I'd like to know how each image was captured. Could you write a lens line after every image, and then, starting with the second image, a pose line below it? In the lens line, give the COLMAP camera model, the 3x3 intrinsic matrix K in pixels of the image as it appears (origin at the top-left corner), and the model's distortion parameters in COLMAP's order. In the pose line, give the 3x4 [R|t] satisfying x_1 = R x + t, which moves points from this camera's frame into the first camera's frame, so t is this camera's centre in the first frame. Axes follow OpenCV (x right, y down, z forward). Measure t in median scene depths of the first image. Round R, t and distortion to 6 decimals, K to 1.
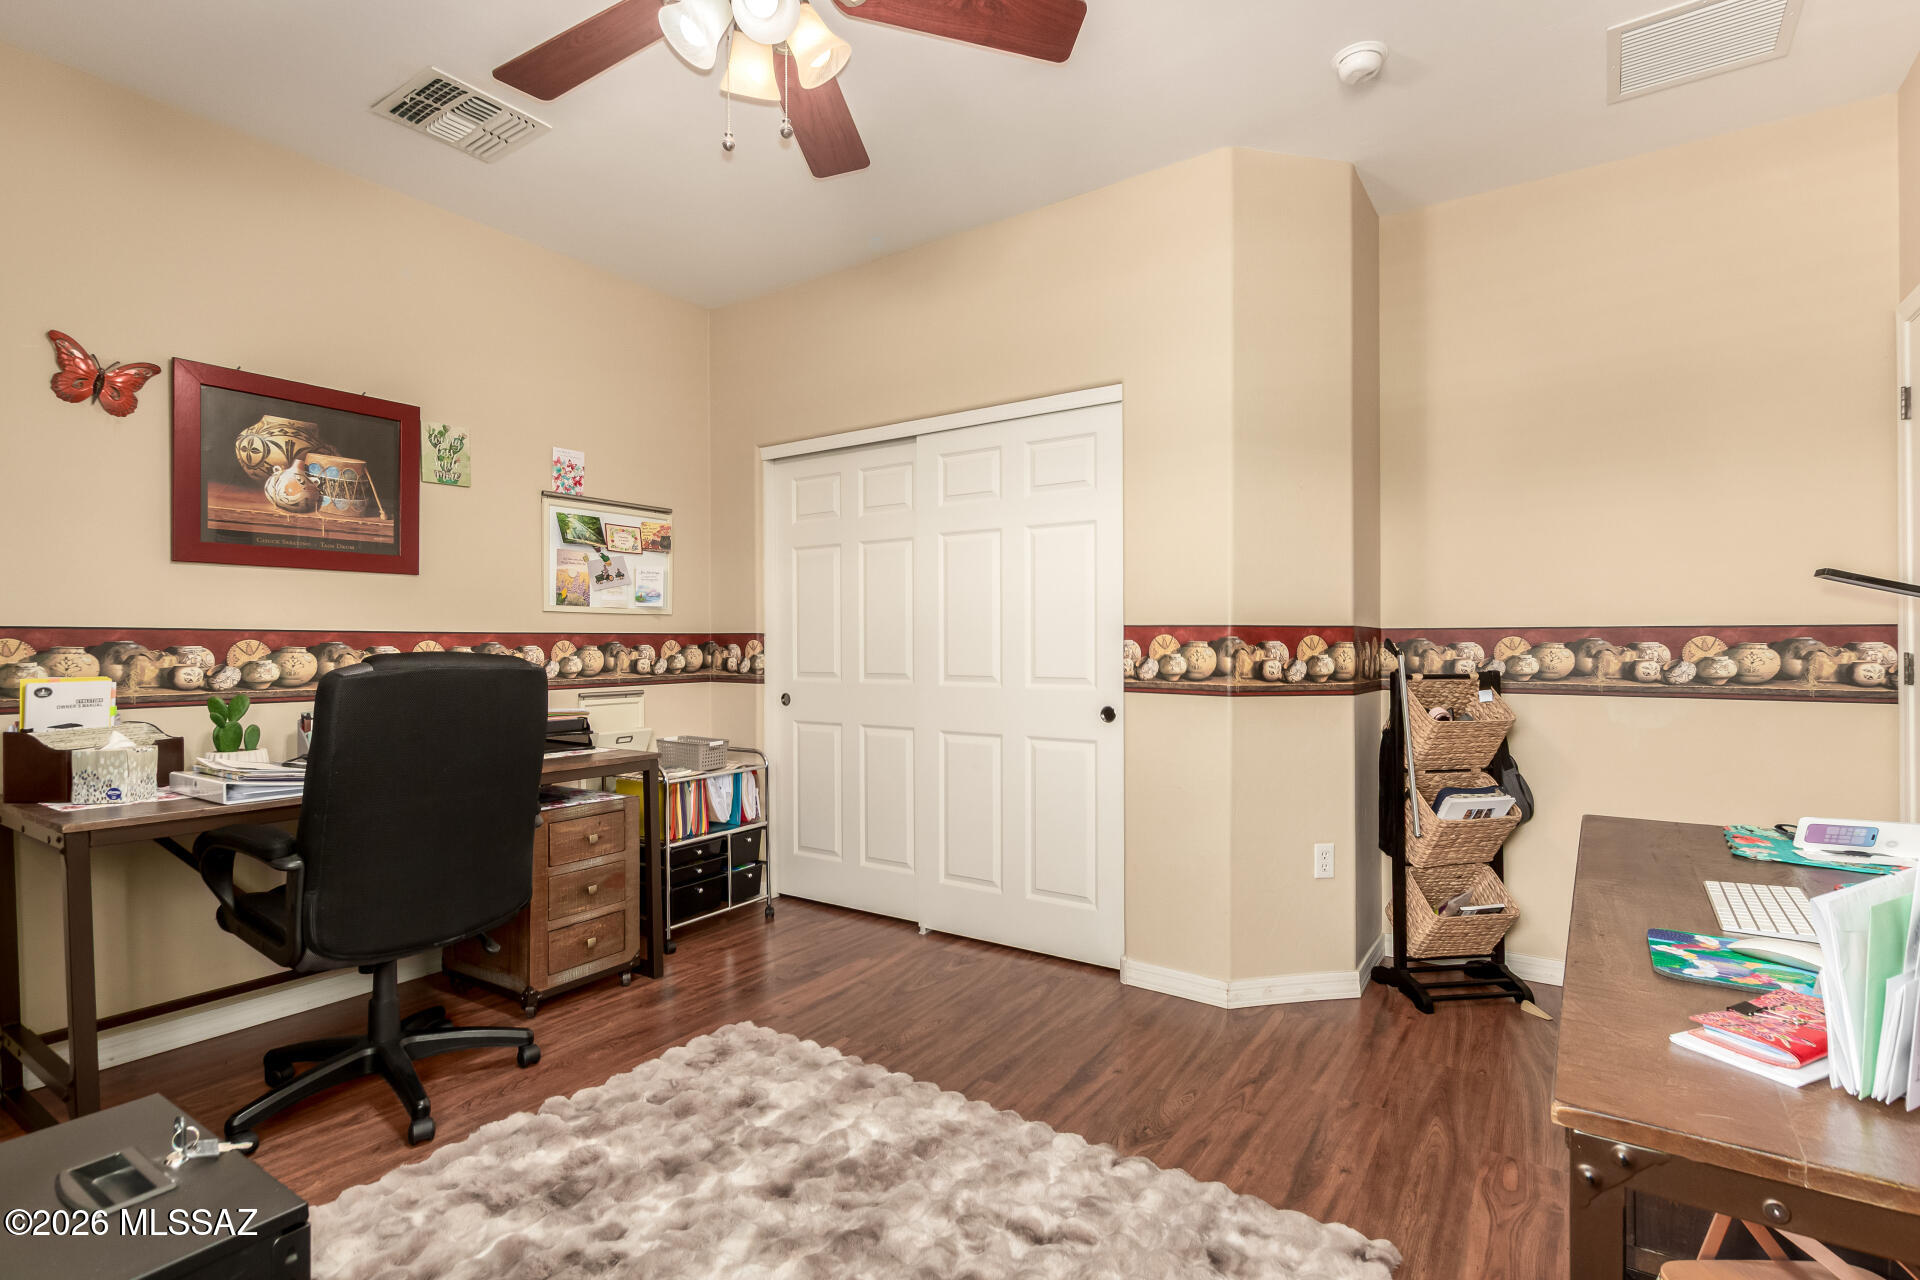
lens RADIAL K [[914.7, 0, 971.7], [0, 914.7, 640.1], [0, 0, 1]] dist [0.000762, -0.000386]
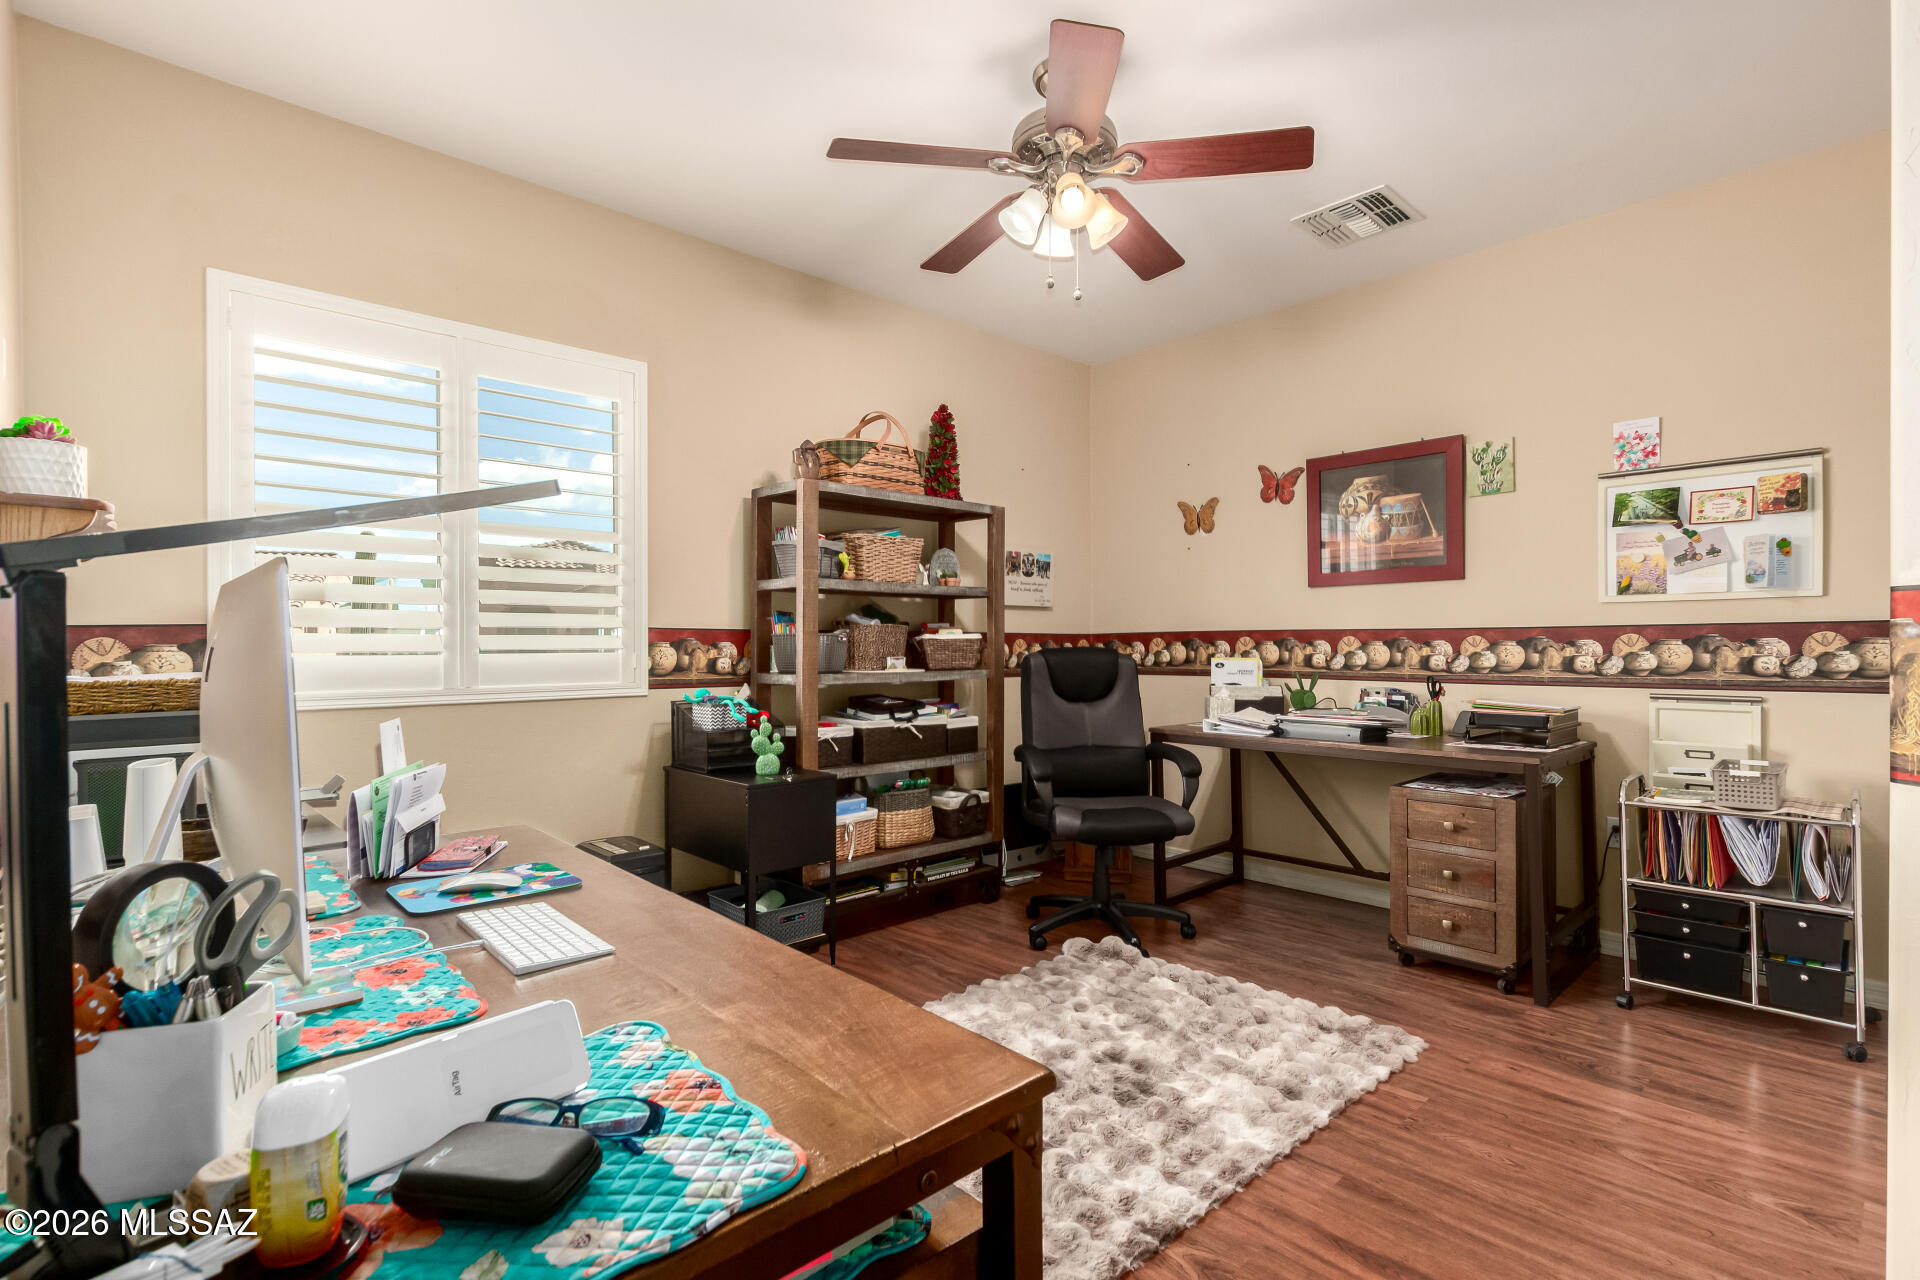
lens RADIAL K [[914.7, 0, 970.2], [0, 914.7, 644.4], [0, 0, 1]] dist [0.000762, -0.000386]
pose [[-0.243425, 0.006026, -0.969901, 0.681218], [0.012620, 0.999916, 0.003045, 0.000116], [0.969838, -0.011499, -0.243480, 0.682789]]
